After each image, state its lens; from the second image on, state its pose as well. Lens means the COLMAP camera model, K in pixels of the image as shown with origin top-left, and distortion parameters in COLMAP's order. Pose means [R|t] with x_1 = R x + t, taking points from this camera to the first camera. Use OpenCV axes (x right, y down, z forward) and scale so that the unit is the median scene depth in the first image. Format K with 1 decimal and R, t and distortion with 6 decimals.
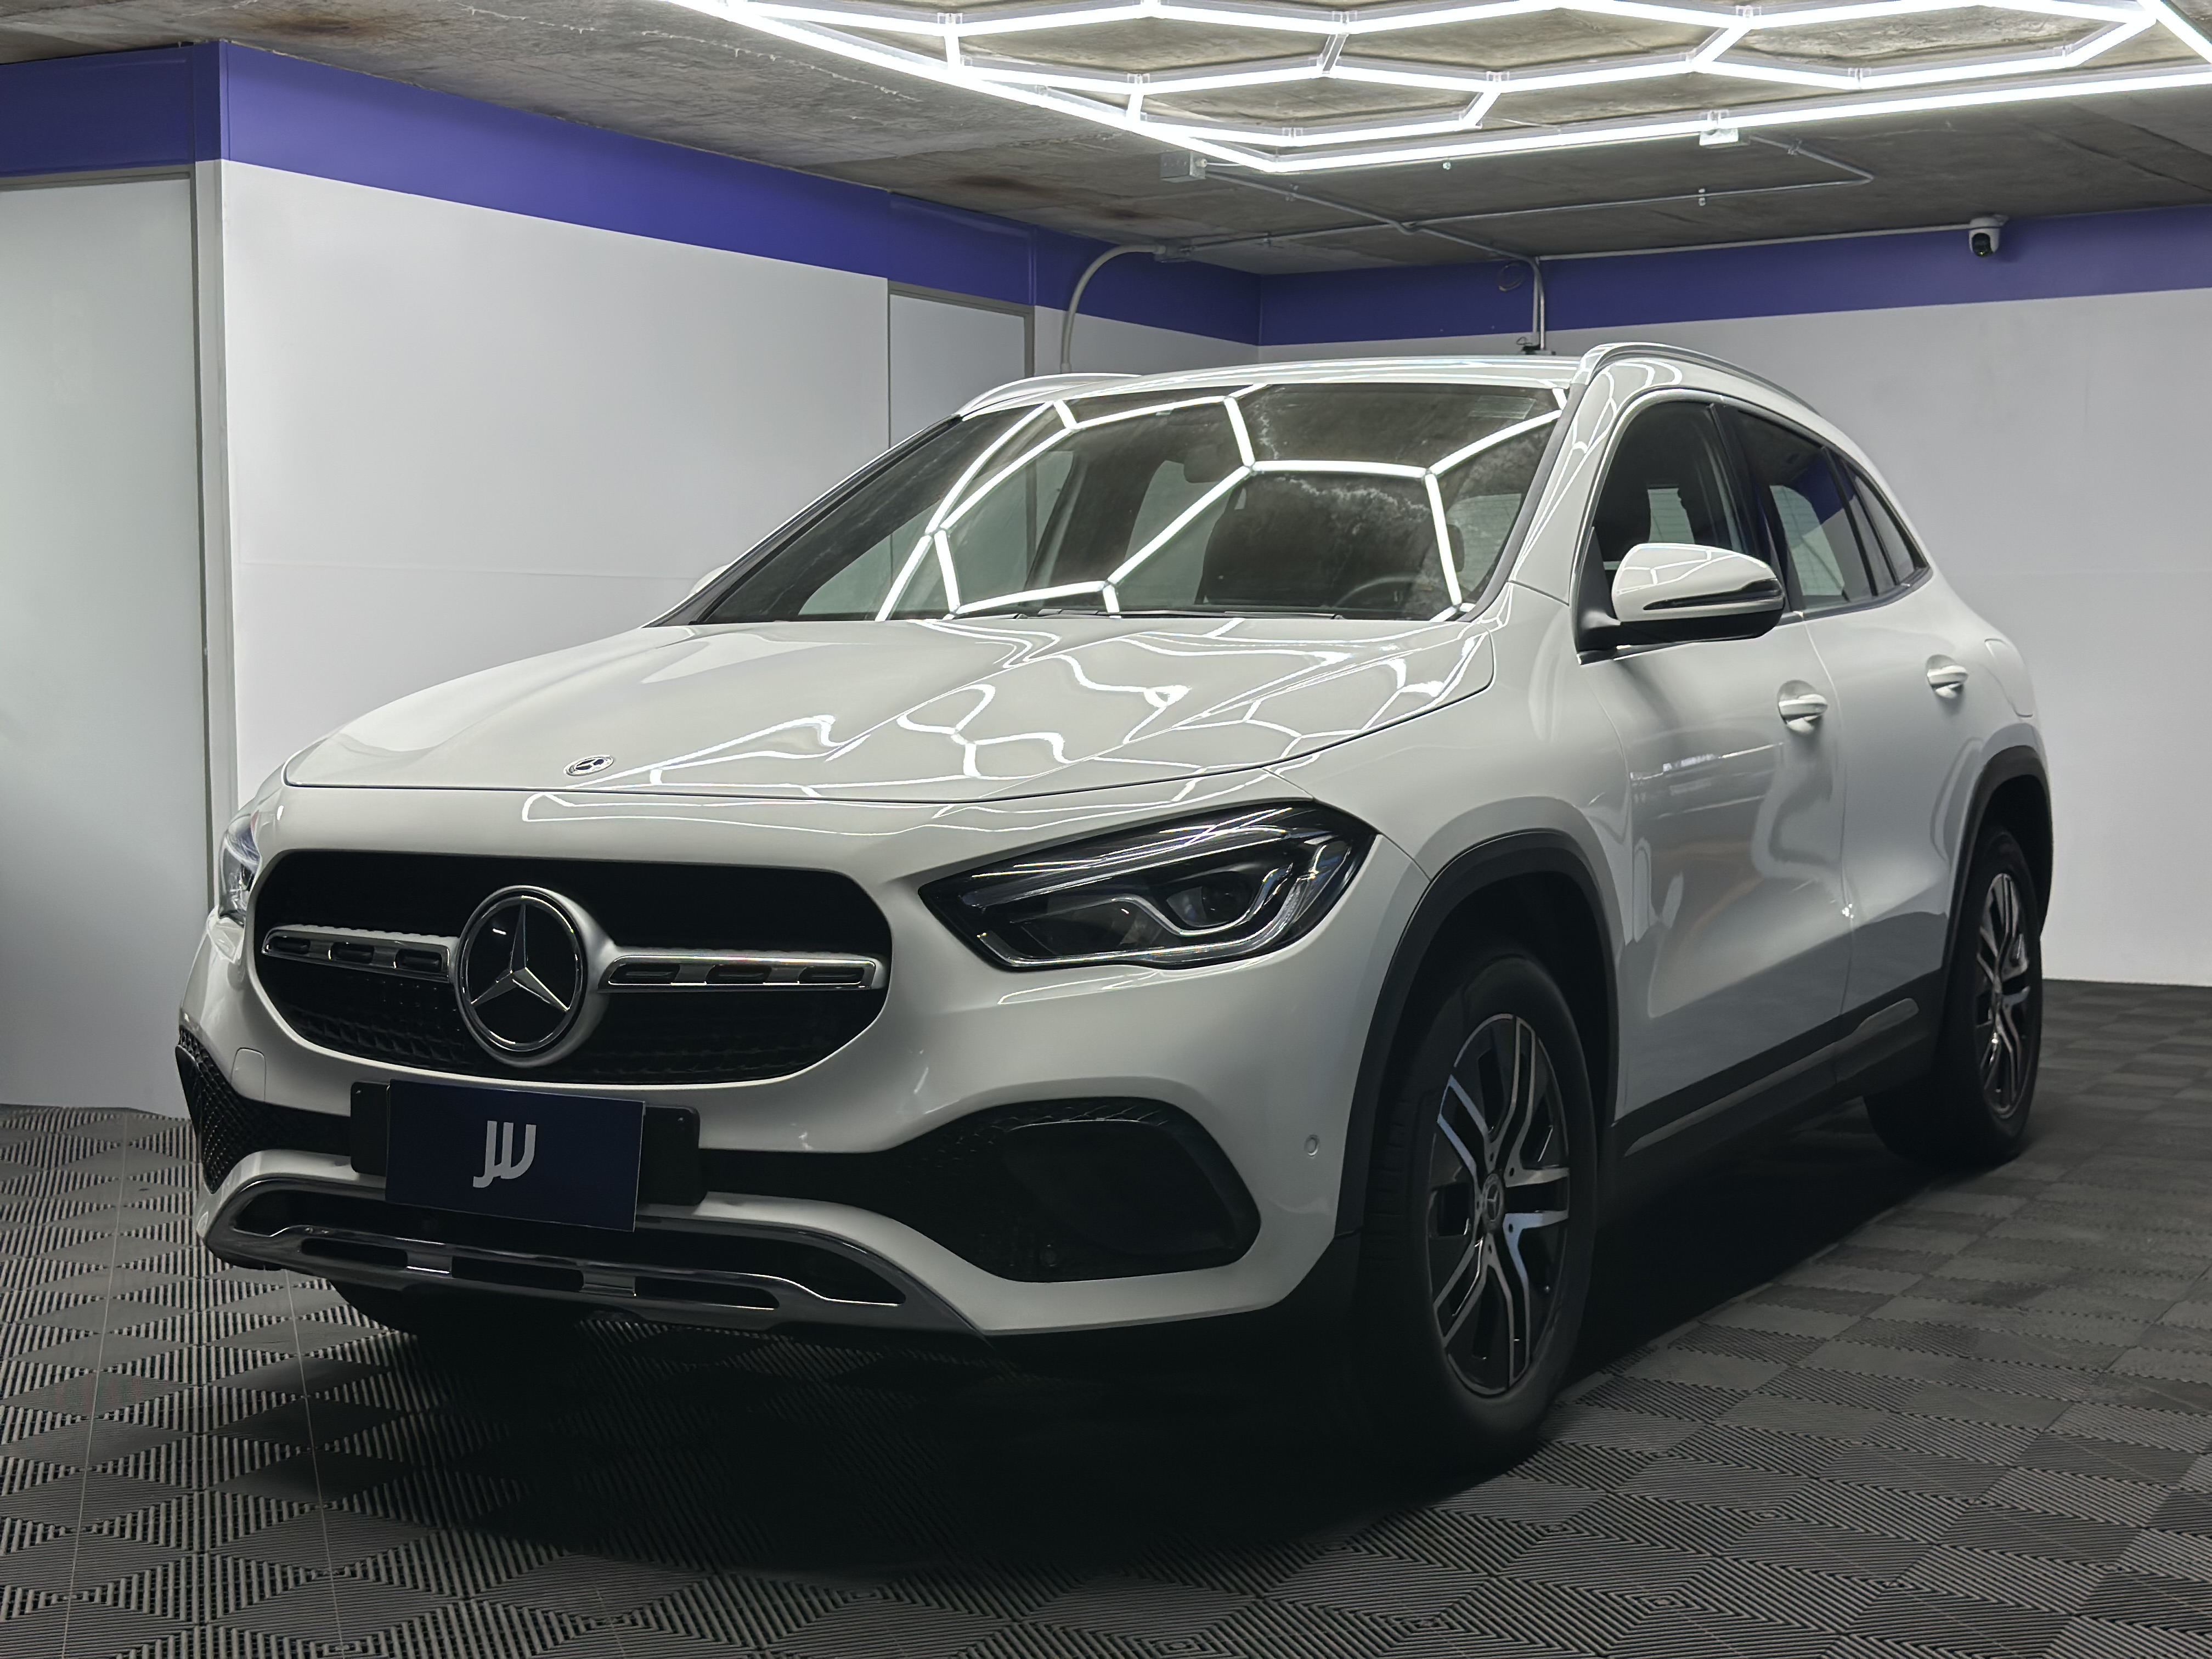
lens RADIAL K [[2985.6, 0, 1123.7], [0, 2985.6, 818.7], [0, 0, 1]] dist [0.151090, 0.000000]
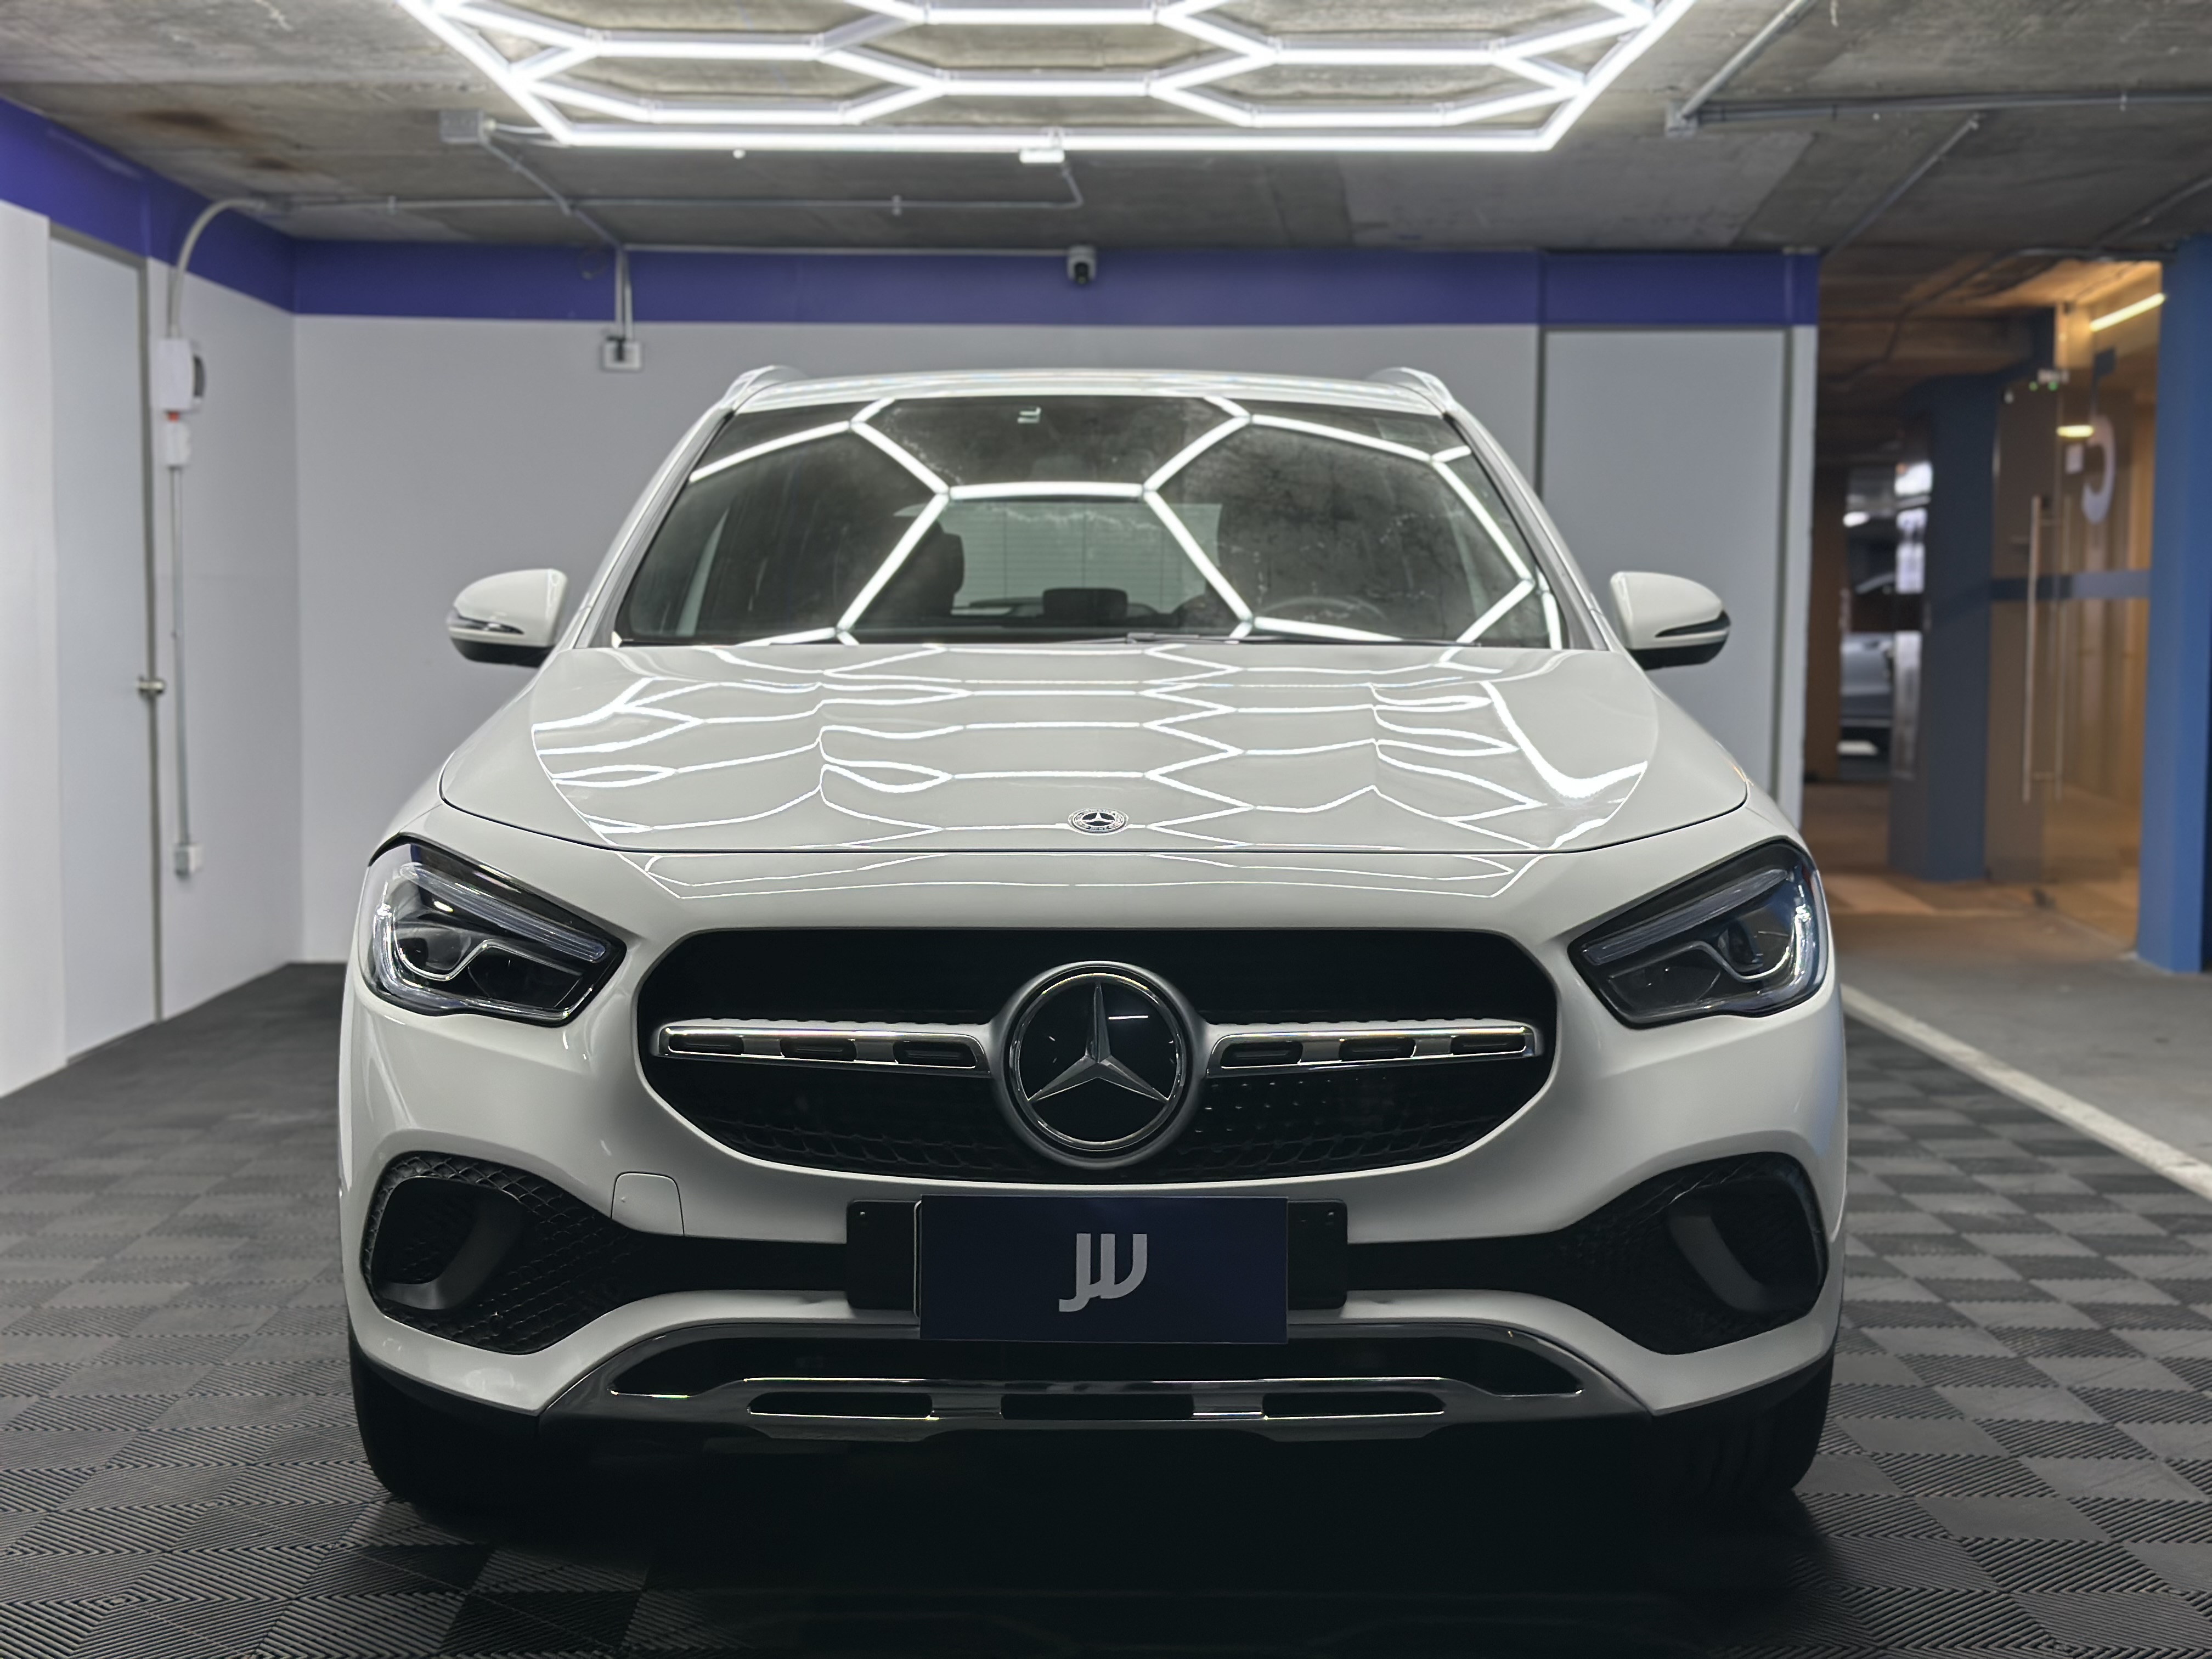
lens RADIAL K [[2985.6, 0, 1094.2], [0, 2985.6, 828.0], [0, 0, 1]] dist [0.151090, 0.000000]
pose [[0.872731, -0.028290, 0.487380, -0.619818], [0.024295, 0.999599, 0.014518, -0.029294], [-0.487596, -0.000830, 0.873069, 0.239003]]
